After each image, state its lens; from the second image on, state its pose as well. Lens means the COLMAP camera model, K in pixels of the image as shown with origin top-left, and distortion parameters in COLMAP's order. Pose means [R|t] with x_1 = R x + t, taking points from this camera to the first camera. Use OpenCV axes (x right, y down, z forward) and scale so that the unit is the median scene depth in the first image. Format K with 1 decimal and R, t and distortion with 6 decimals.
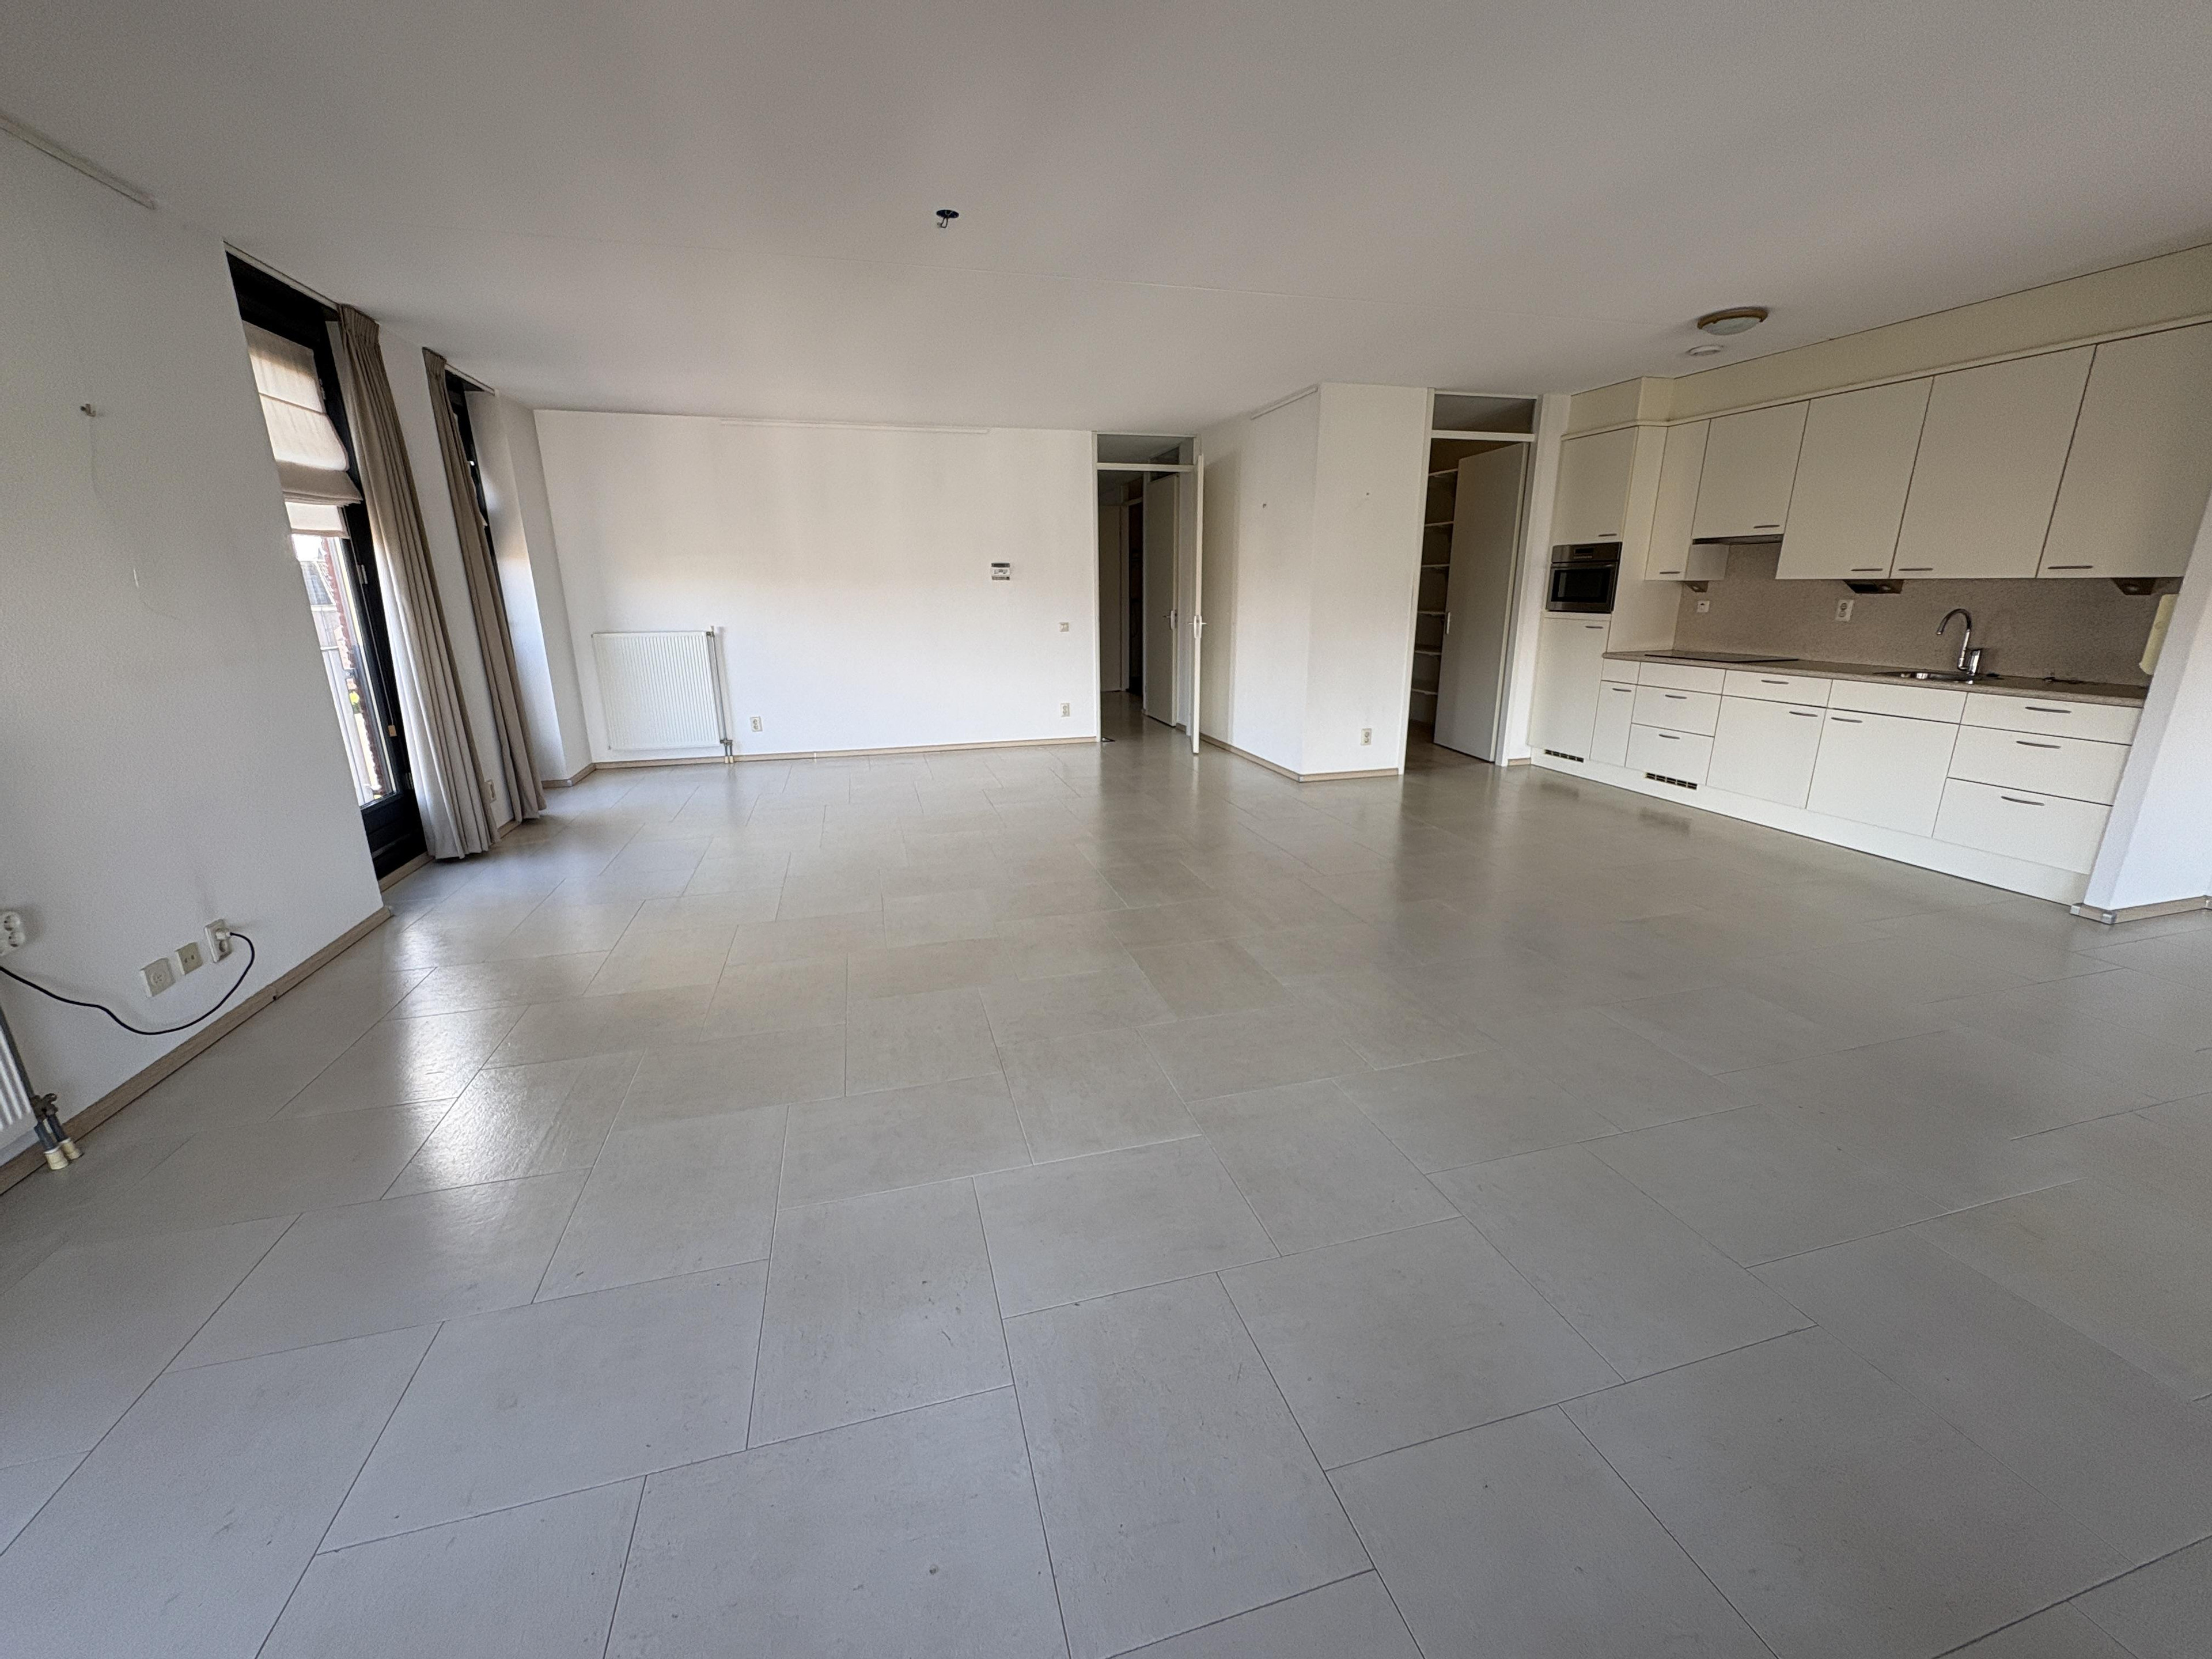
lens RADIAL K [[877.5, 0, 1109.9], [0, 877.5, 830.0], [0, 0, 1]] dist [-0.000282, -0.000169]
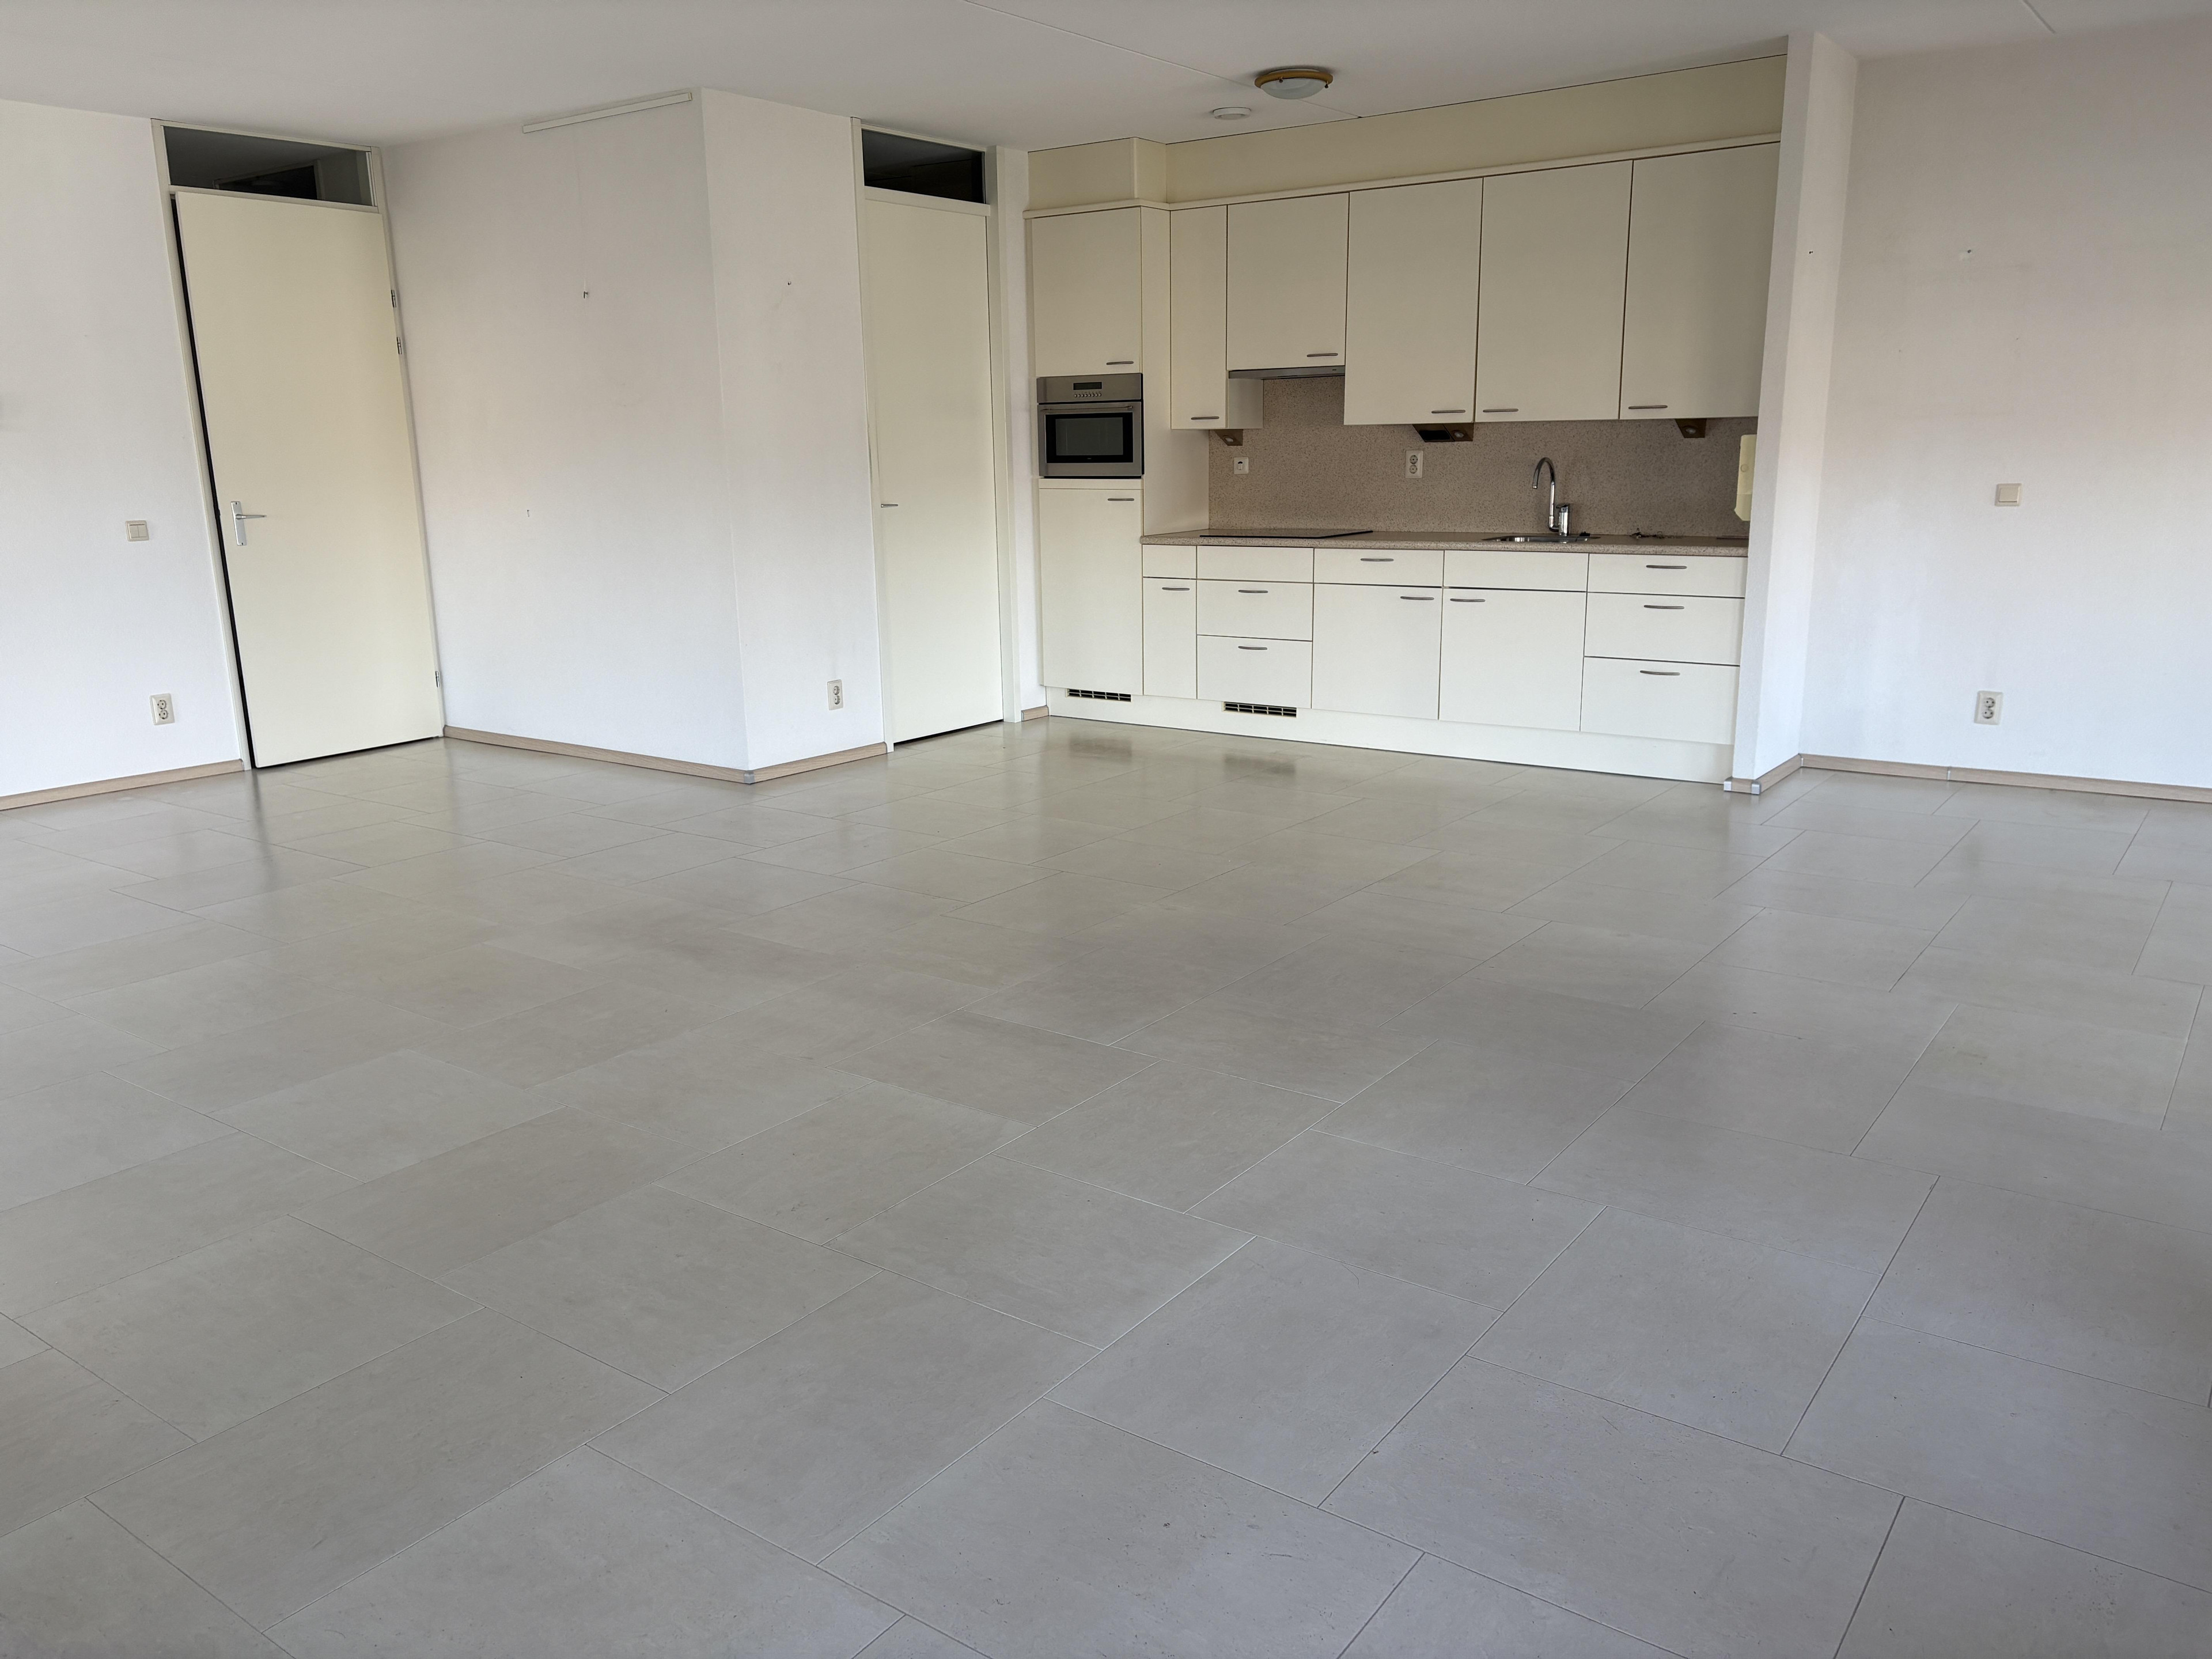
lens RADIAL K [[1666.5, 0, 1088.2], [0, 1666.5, 829.6], [0, 0, 1]] dist [0.059689, -0.055035]
pose [[0.786811, -0.145197, 0.599872, -0.330324], [0.176063, 0.984352, 0.007330, 0.006294], [-0.591549, 0.099848, 0.800063, 0.015645]]
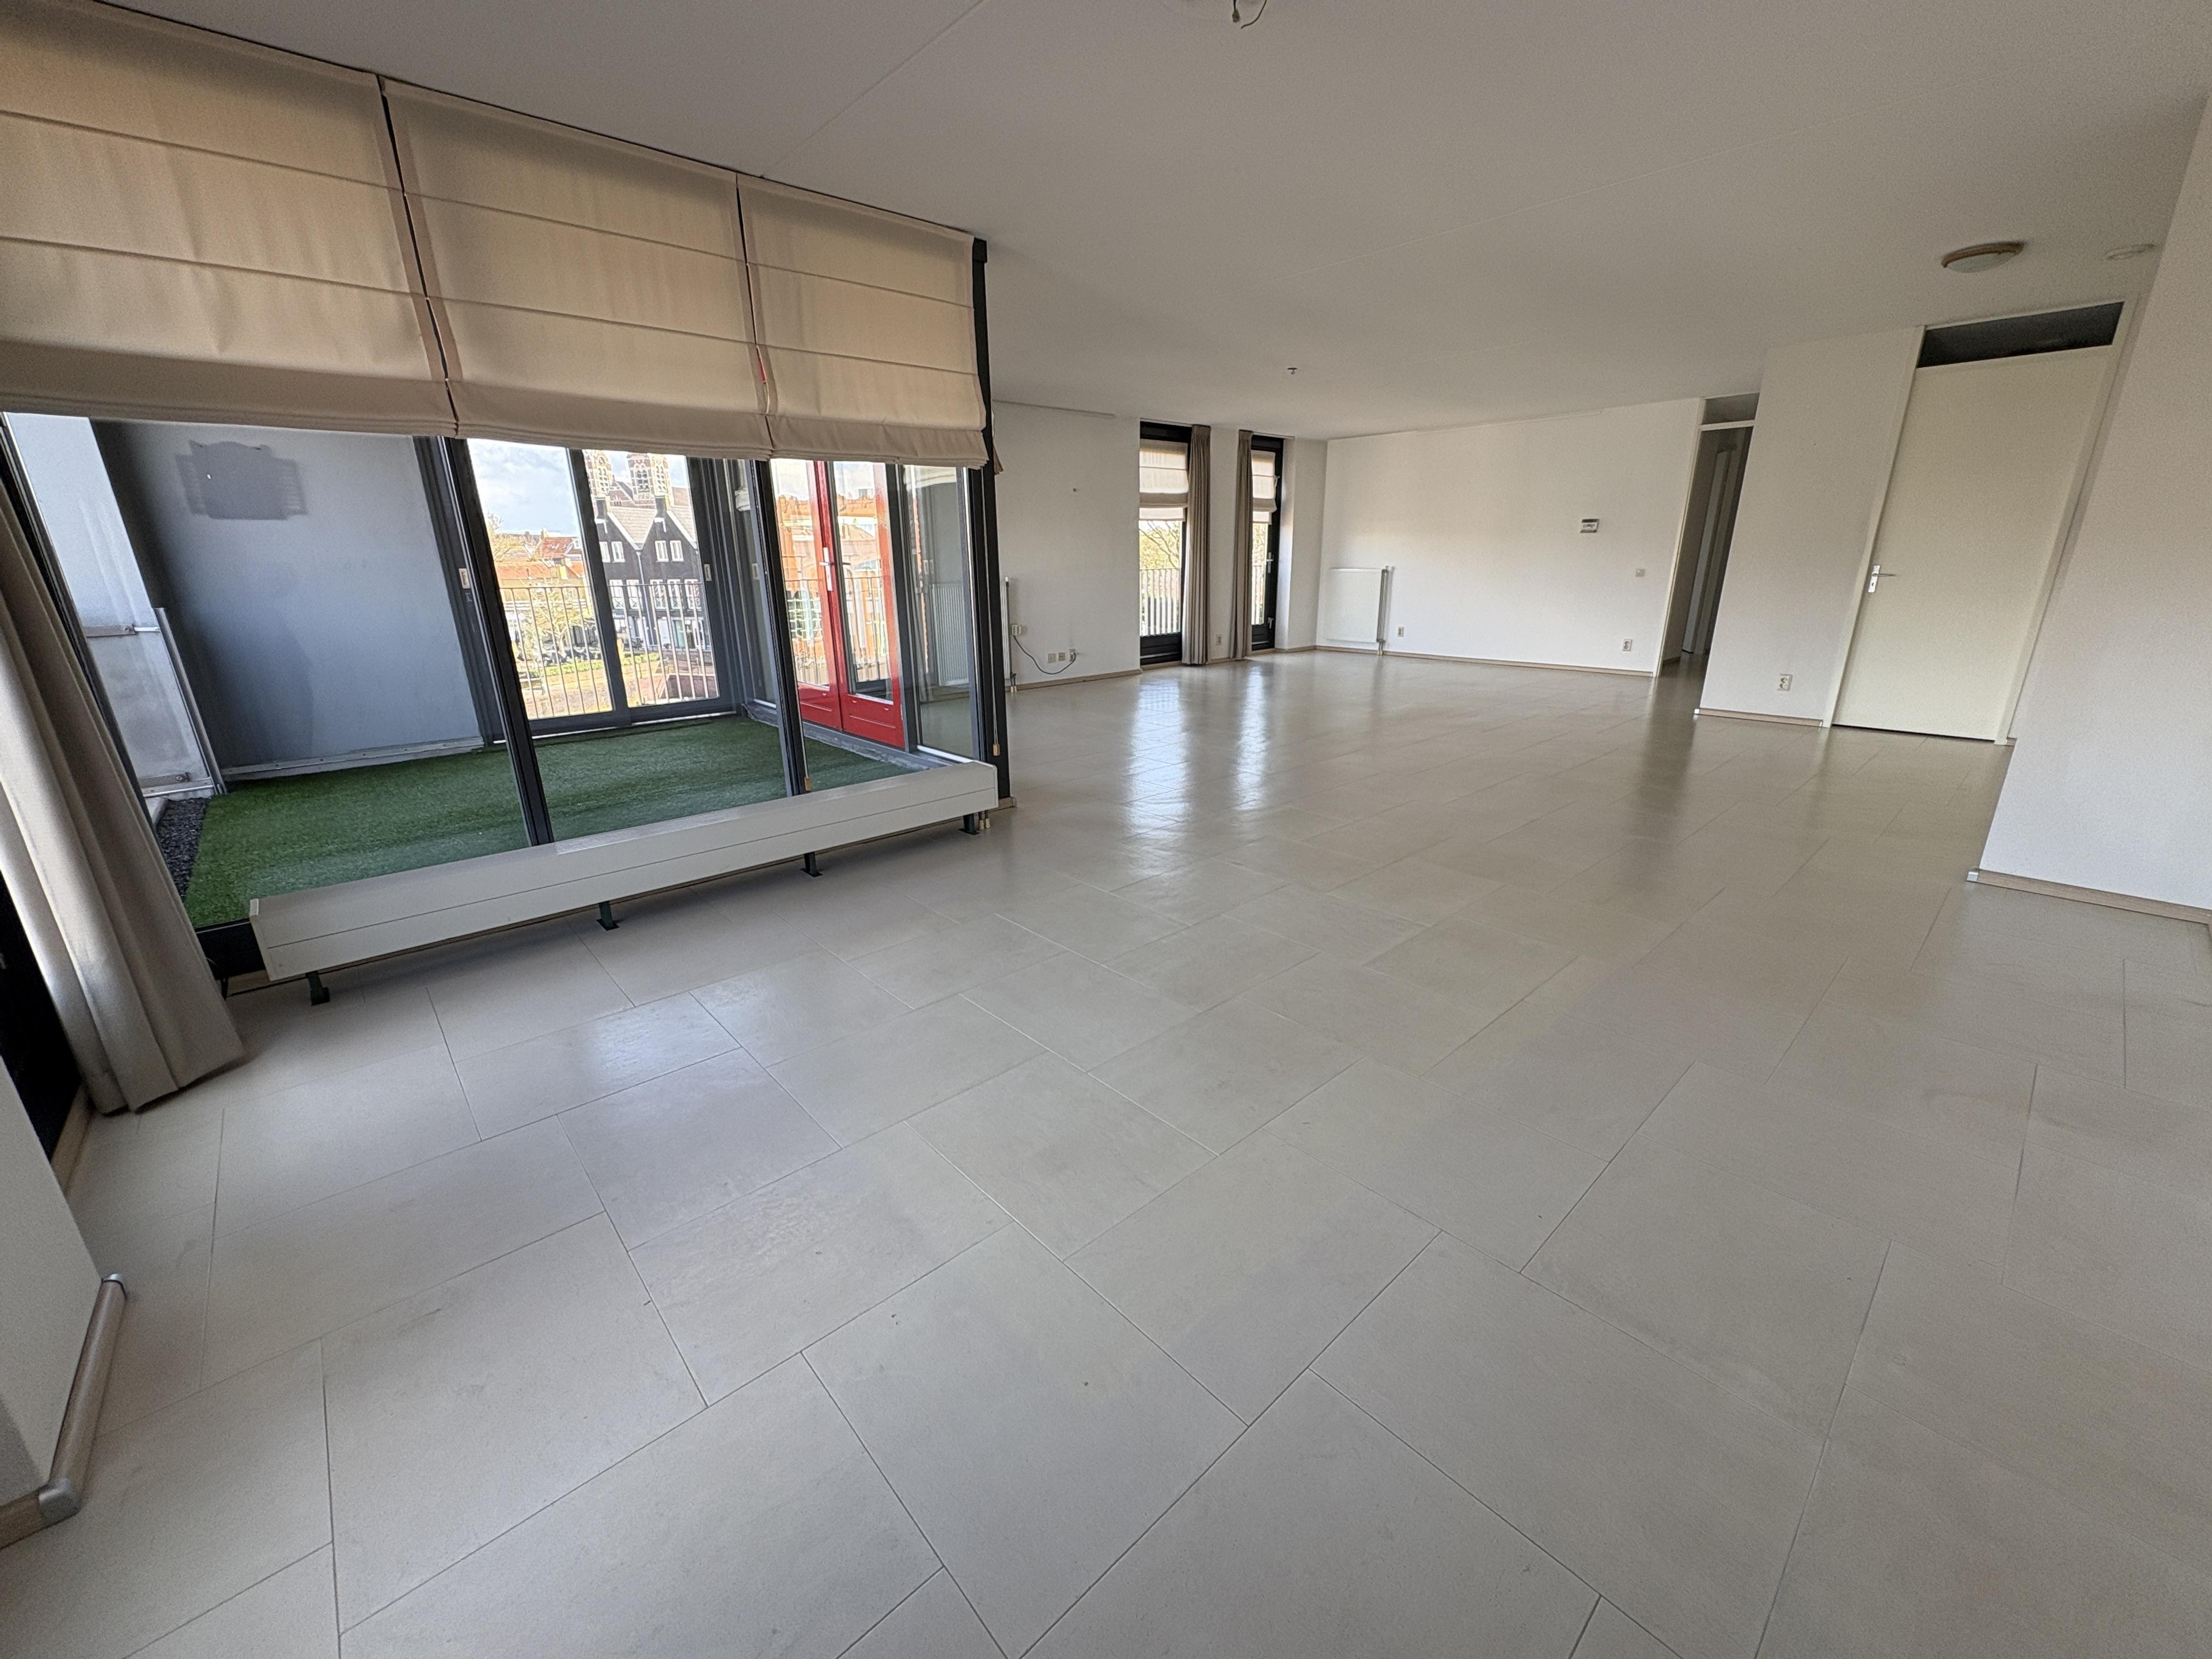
lens RADIAL K [[877.5, 0, 1117.1], [0, 877.5, 829.6], [0, 0, 1]] dist [-0.000282, -0.000169]
pose [[0.458608, 0.272066, -0.845966, 1.093400], [-0.229289, 0.955973, 0.183144, 0.061750], [0.858548, 0.109979, 0.500799, -0.219098]]
